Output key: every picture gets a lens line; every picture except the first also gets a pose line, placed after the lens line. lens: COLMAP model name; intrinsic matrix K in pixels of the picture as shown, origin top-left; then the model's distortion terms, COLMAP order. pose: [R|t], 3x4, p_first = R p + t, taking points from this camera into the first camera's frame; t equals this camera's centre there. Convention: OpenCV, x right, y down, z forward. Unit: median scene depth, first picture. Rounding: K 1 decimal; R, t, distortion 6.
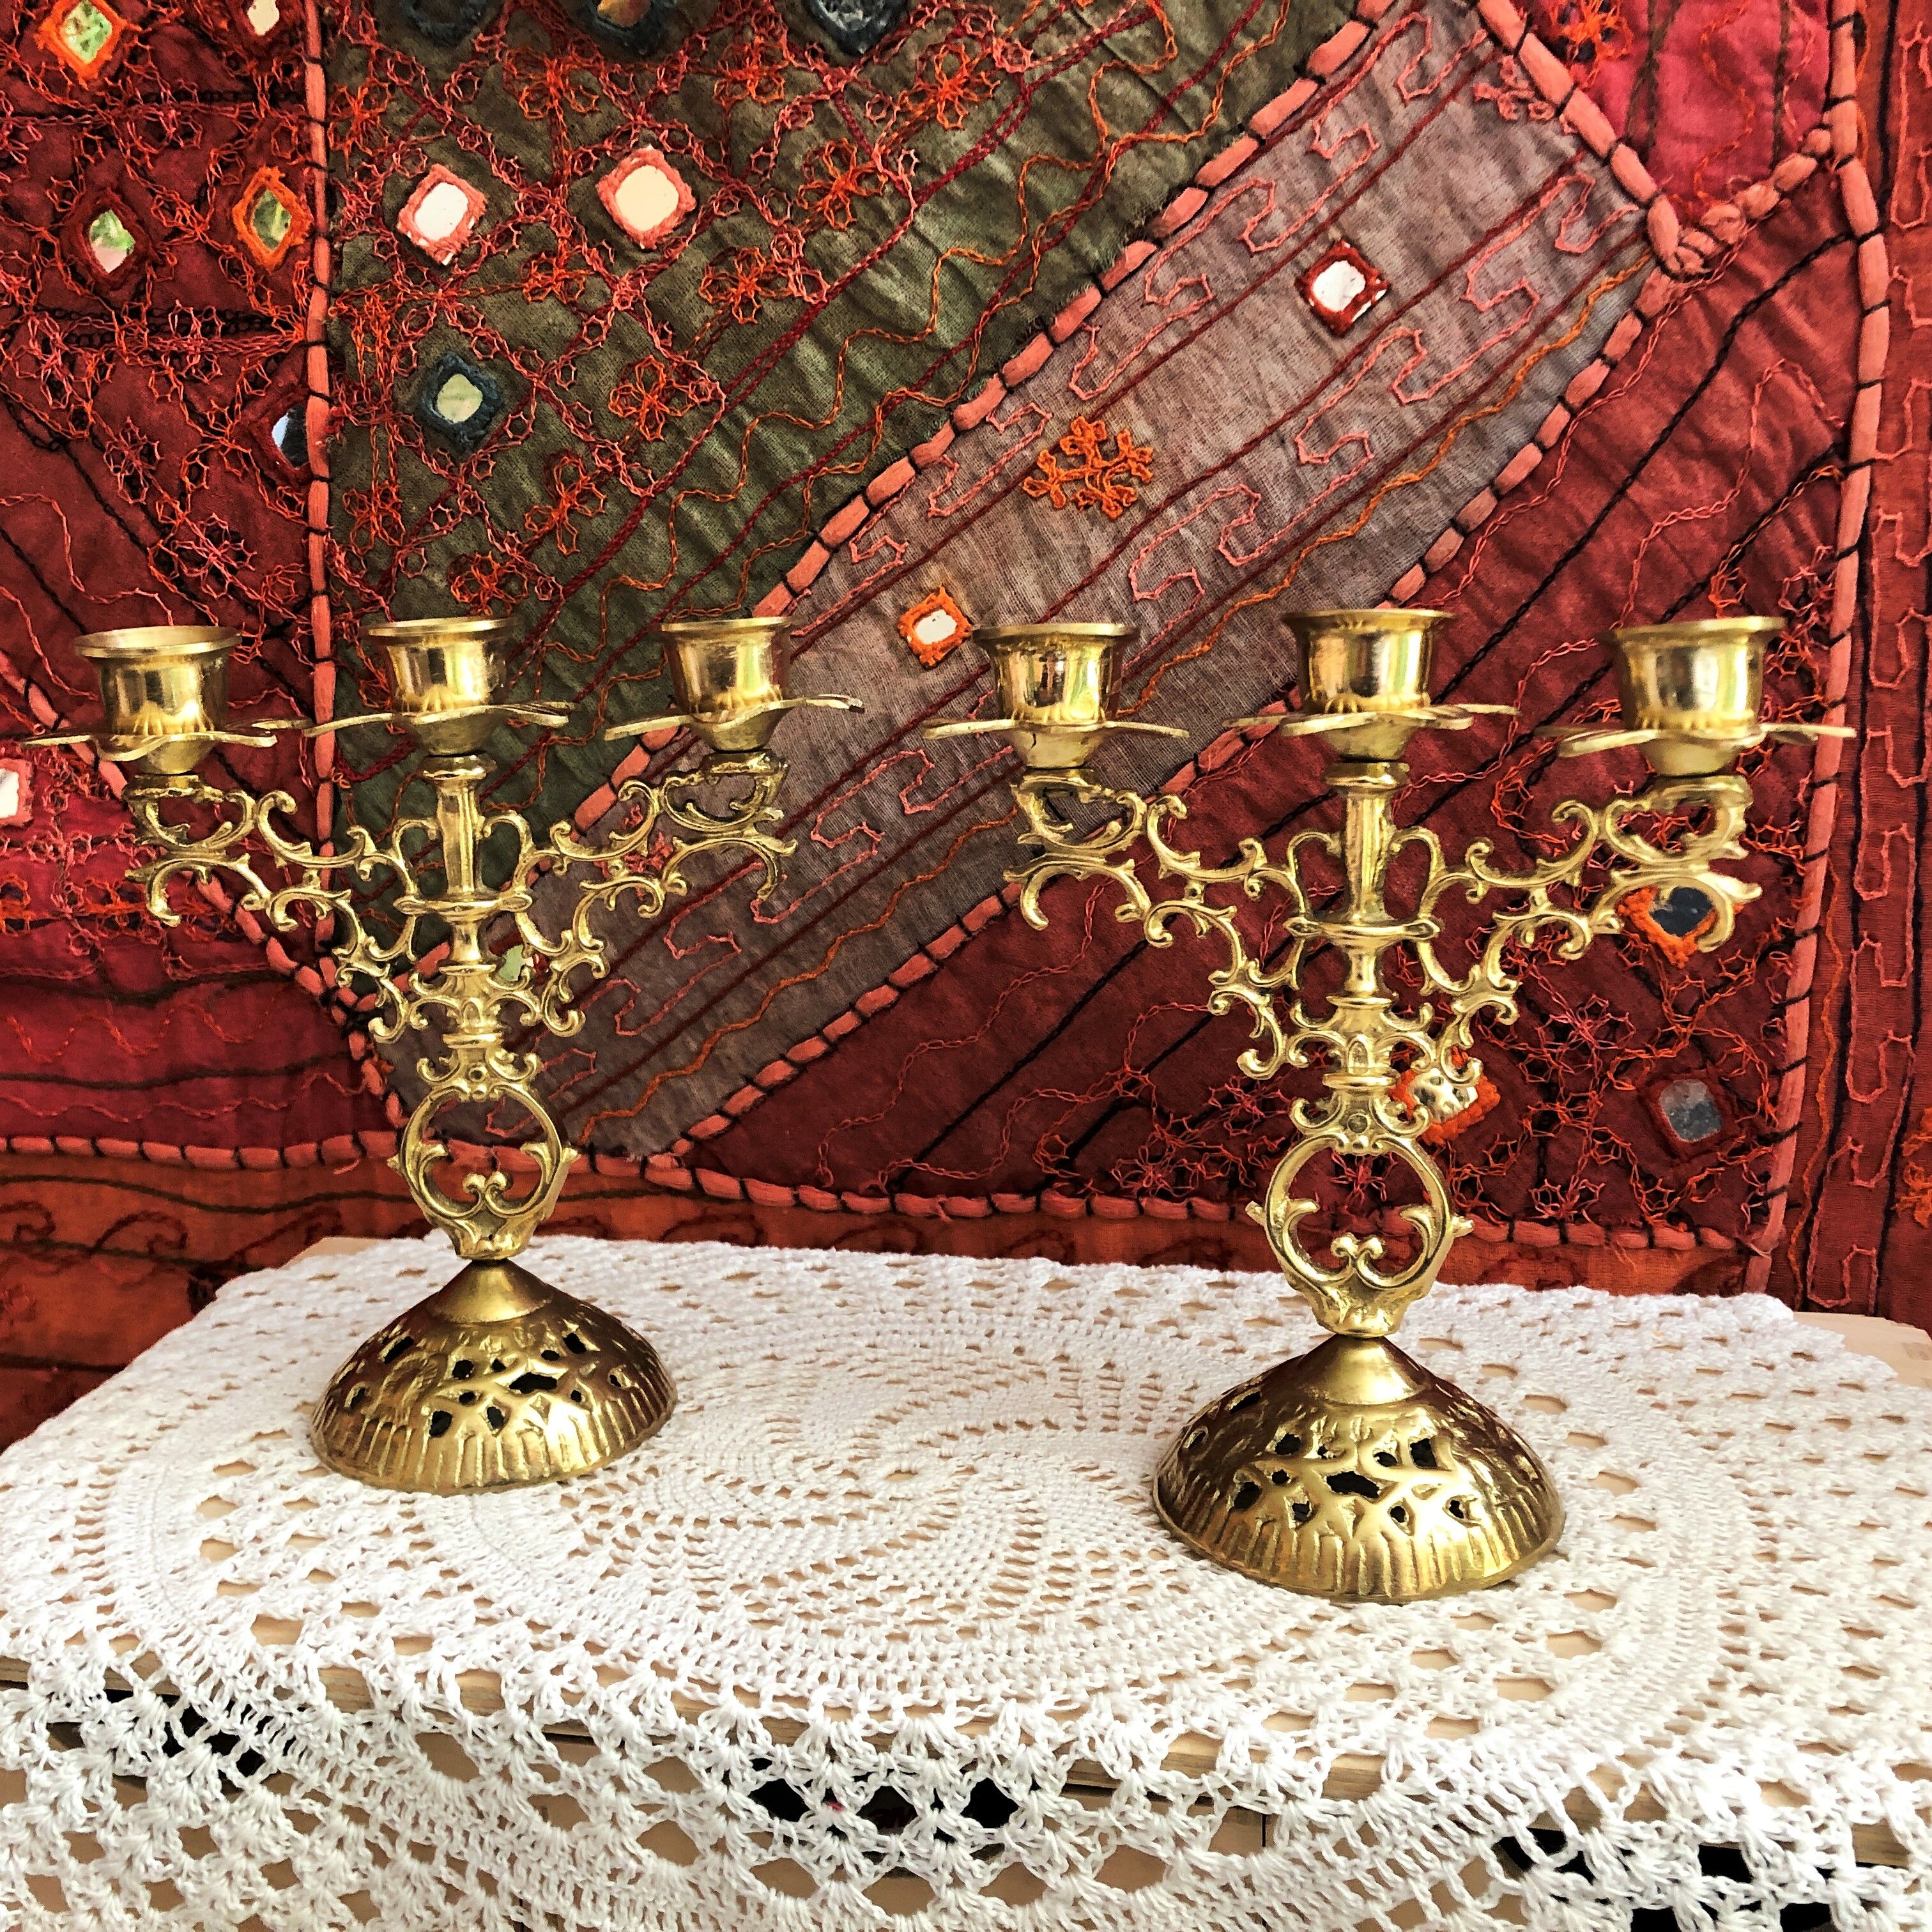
lens RADIAL K [[2168.8, 0, 949.7], [0, 2168.8, 979.5], [0, 0, 1]] dist [0.008573, 0.000000]
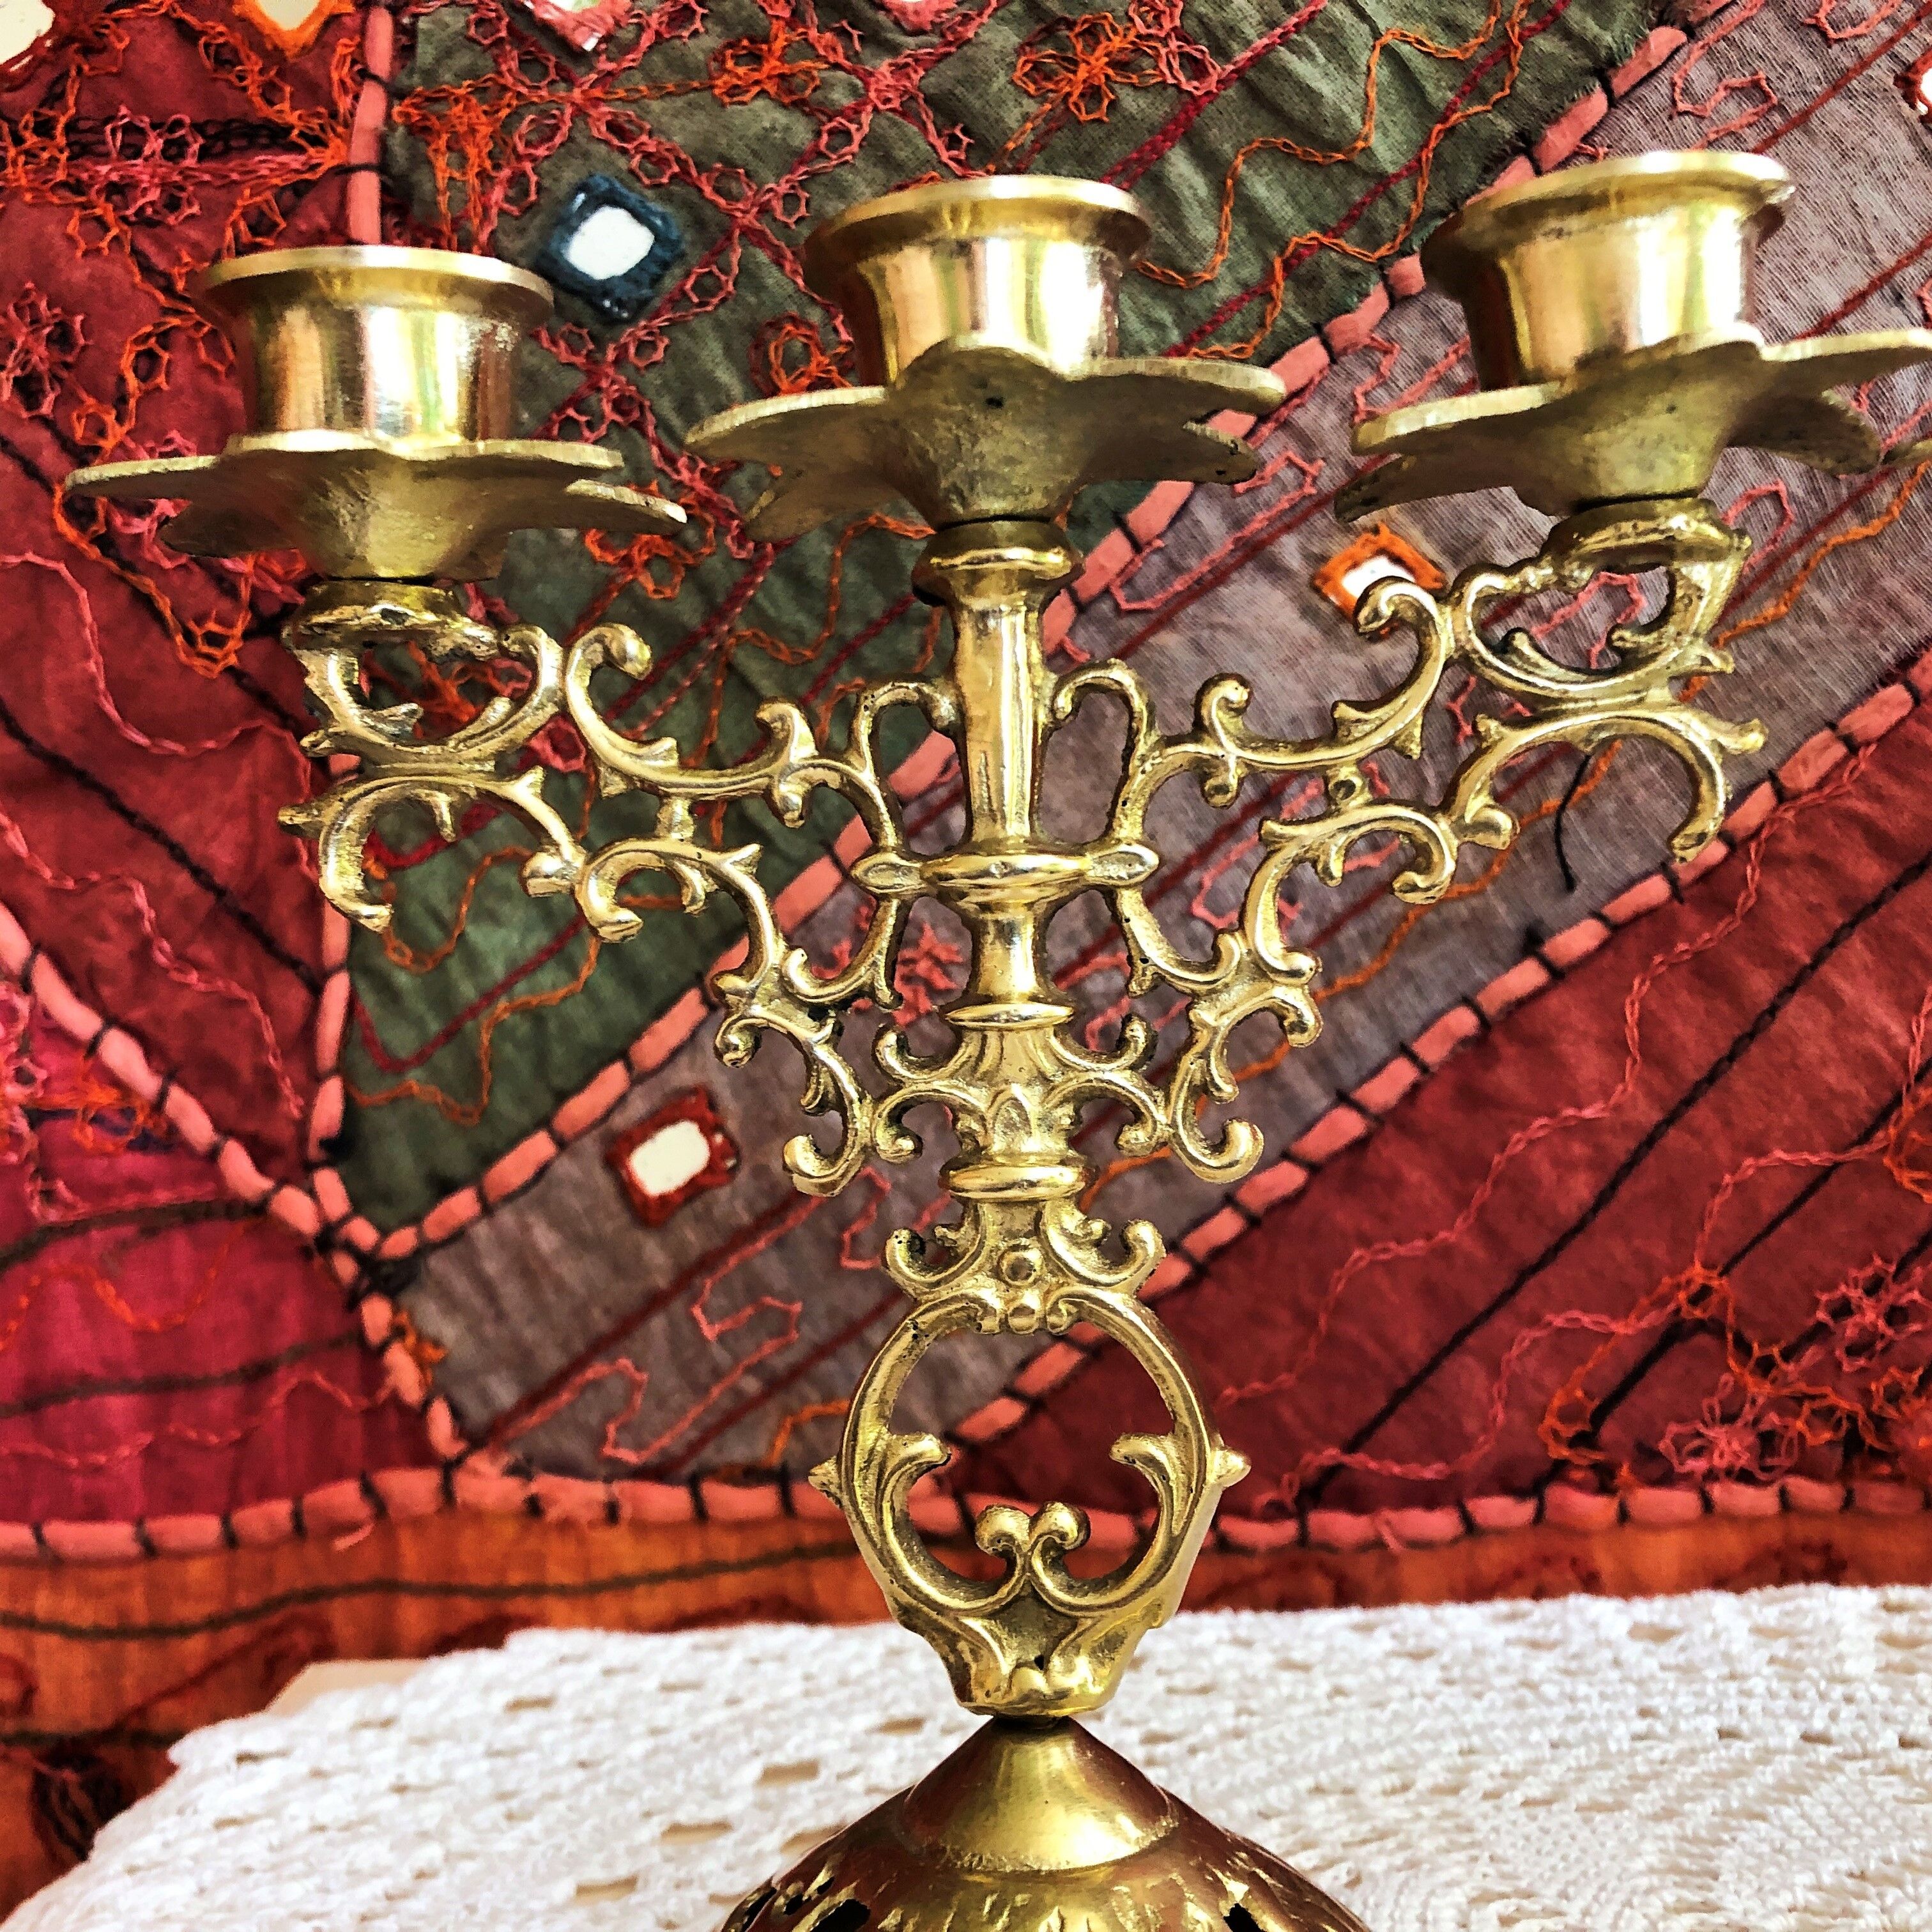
lens RADIAL K [[2168.8, 0, 912.4], [0, 2168.8, 982.2], [0, 0, 1]] dist [0.008573, 0.000000]
pose [[0.979345, -0.015991, 0.201564, -0.288654], [0.059716, 0.975275, -0.212772, 0.087229], [-0.193178, 0.220413, 0.956086, 0.453981]]
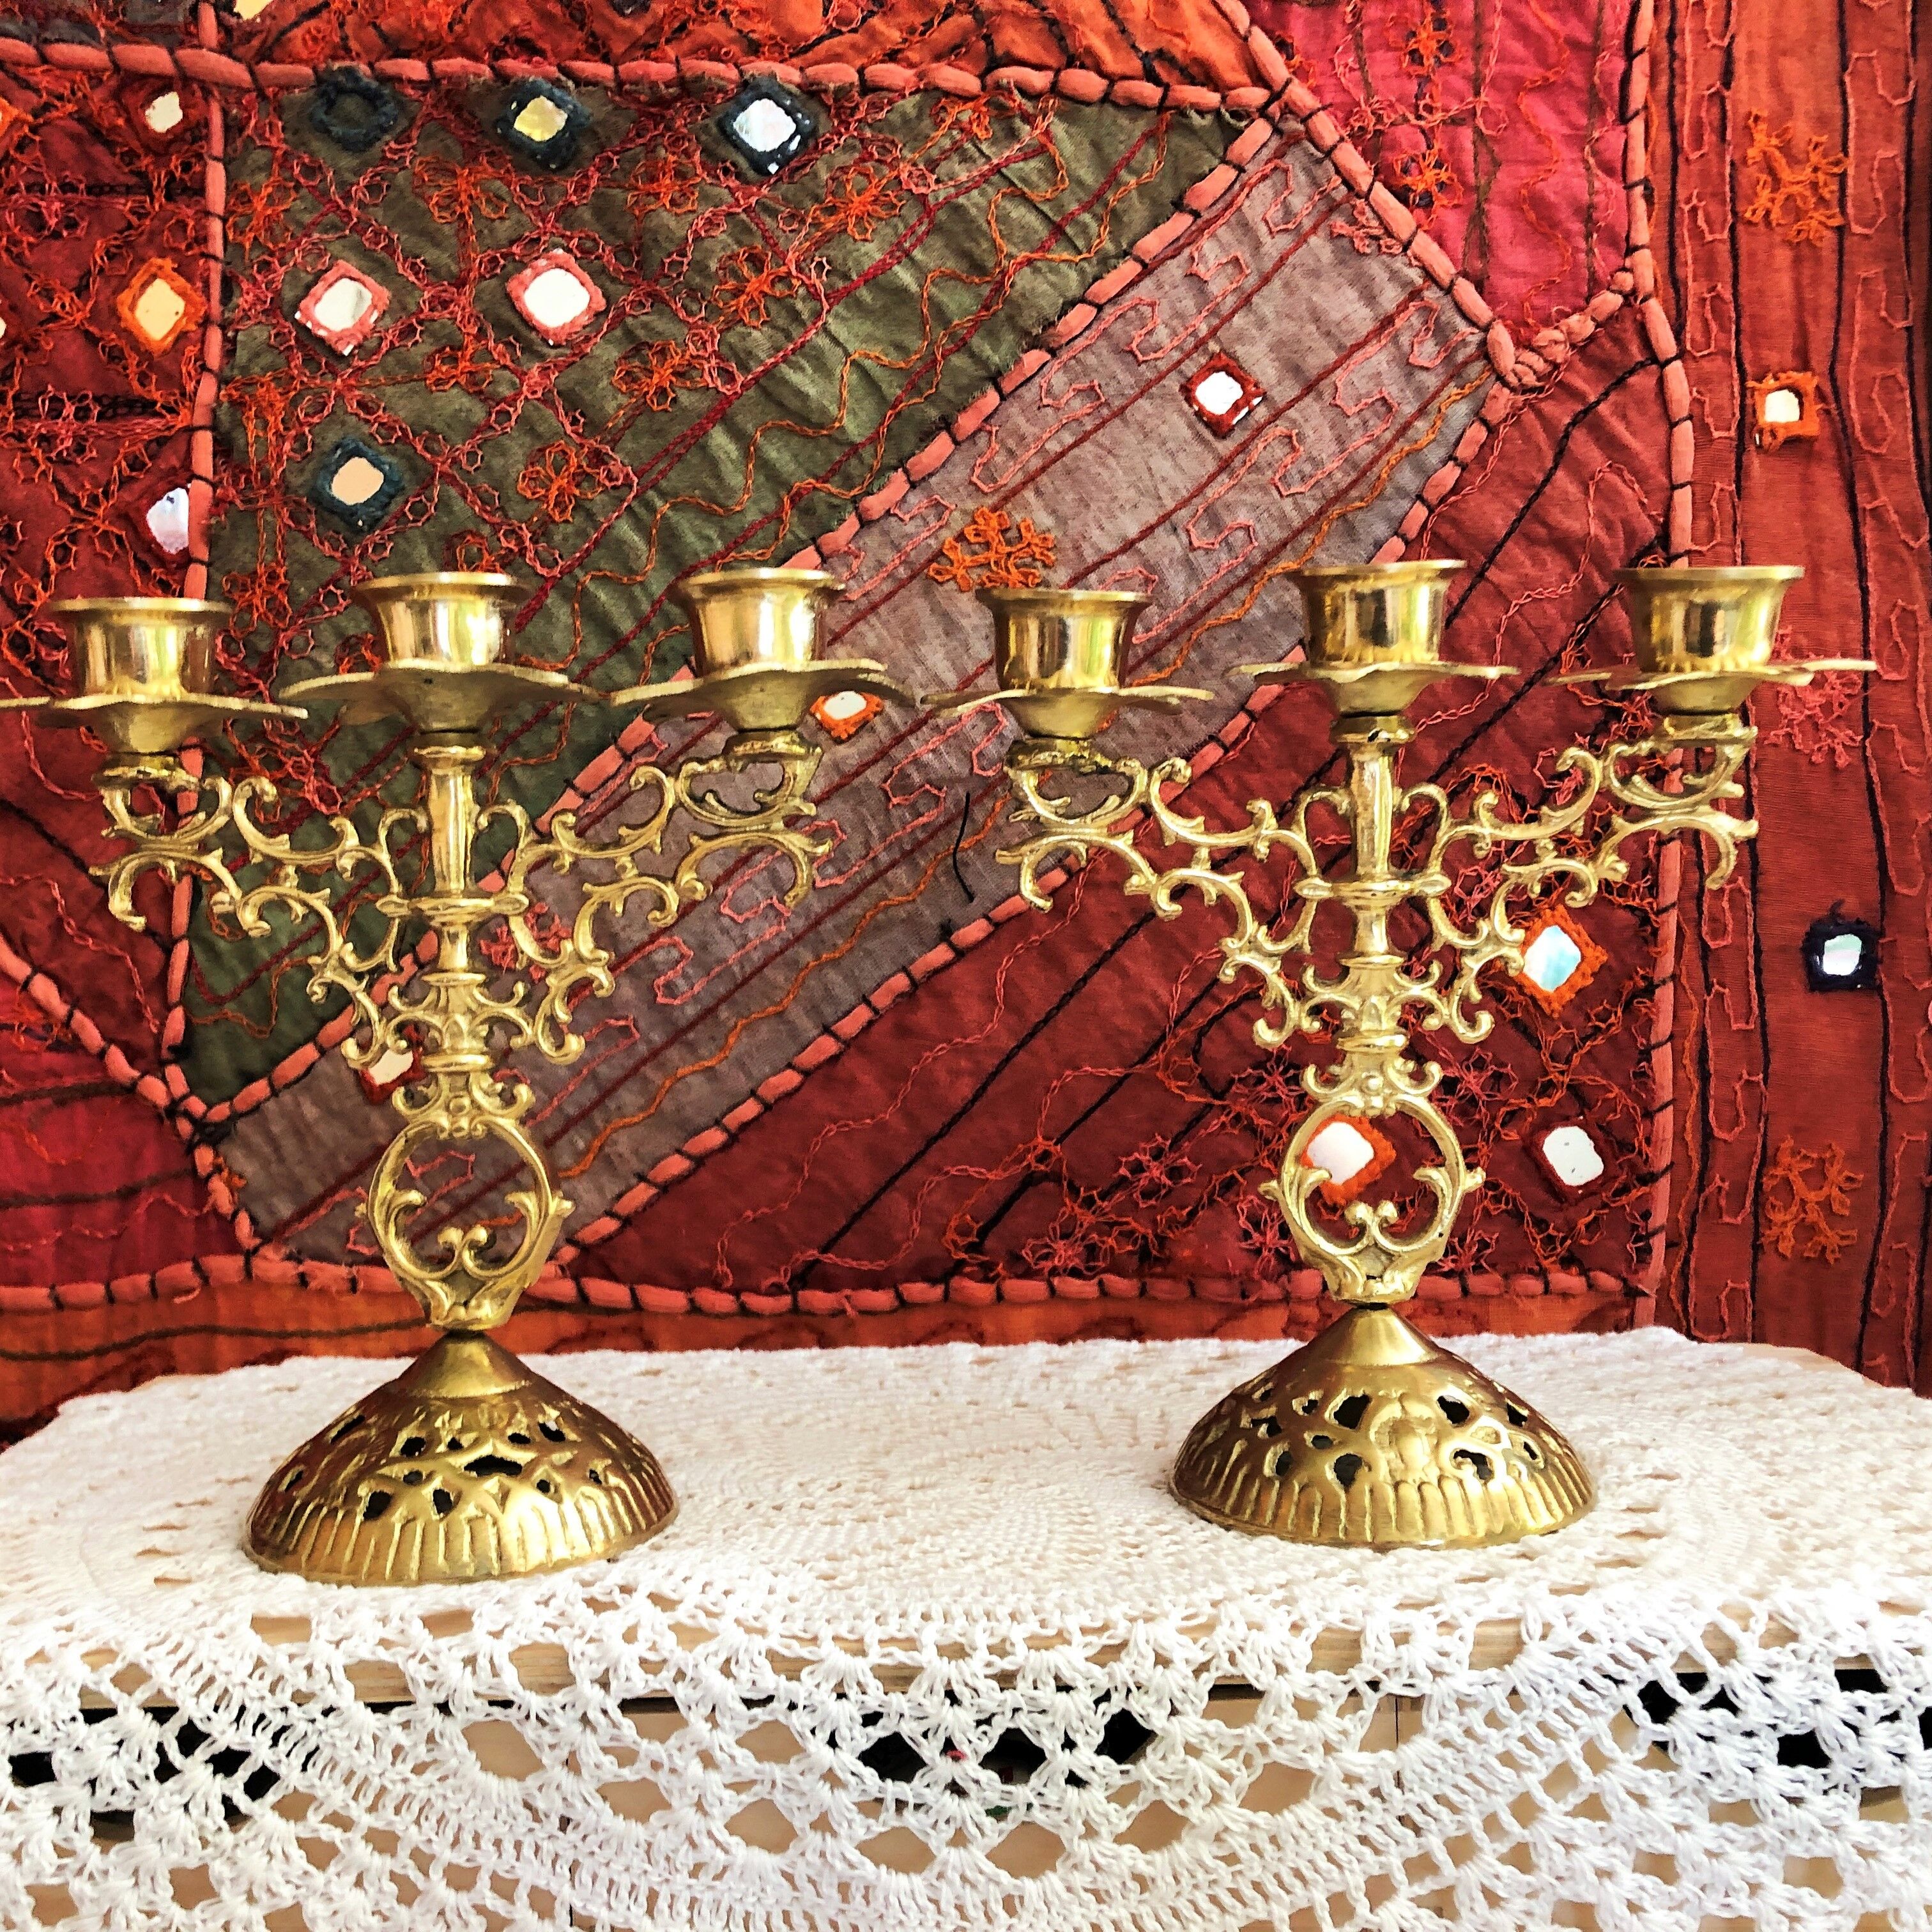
lens RADIAL K [[2168.8, 0, 953.6], [0, 2168.8, 969.9], [0, 0, 1]] dist [0.008573, 0.000000]
pose [[0.978667, -0.005016, 0.205390, -0.174785], [0.045359, 0.980308, -0.192192, 0.166726], [-0.200382, 0.197409, 0.959623, 0.034980]]
